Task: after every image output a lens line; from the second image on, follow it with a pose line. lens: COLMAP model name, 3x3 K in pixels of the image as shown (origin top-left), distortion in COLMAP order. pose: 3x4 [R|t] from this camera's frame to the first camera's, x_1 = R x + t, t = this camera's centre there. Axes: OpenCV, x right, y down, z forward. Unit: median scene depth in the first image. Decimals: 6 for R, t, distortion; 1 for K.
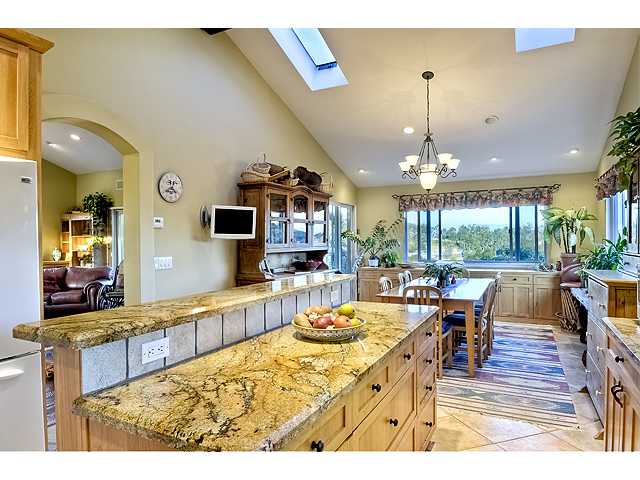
lens RADIAL K [[406.2, 0, 318.8], [0, 406.2, 239.7], [0, 0, 1]] dist [-0.005942, -0.002225]
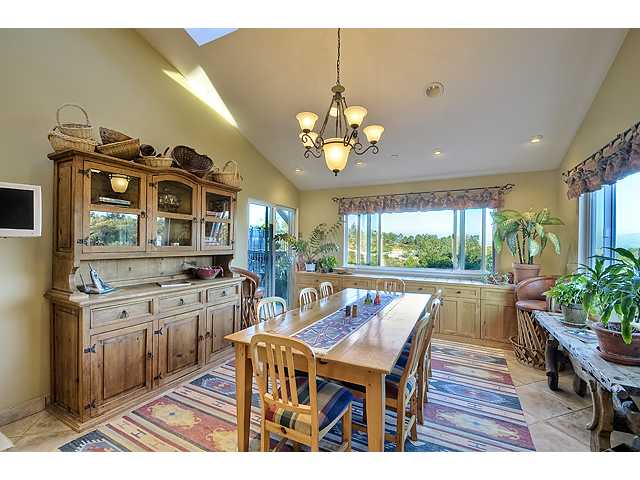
lens RADIAL K [[278.4, 0, 319.9], [0, 278.4, 241.9], [0, 0, 1]] dist [0.012949, 0.000000]
pose [[0.999791, 0.020314, -0.002230, 0.190029], [-0.020321, 0.999789, -0.003128, -0.001989], [0.002166, 0.003173, 0.999993, 0.412131]]
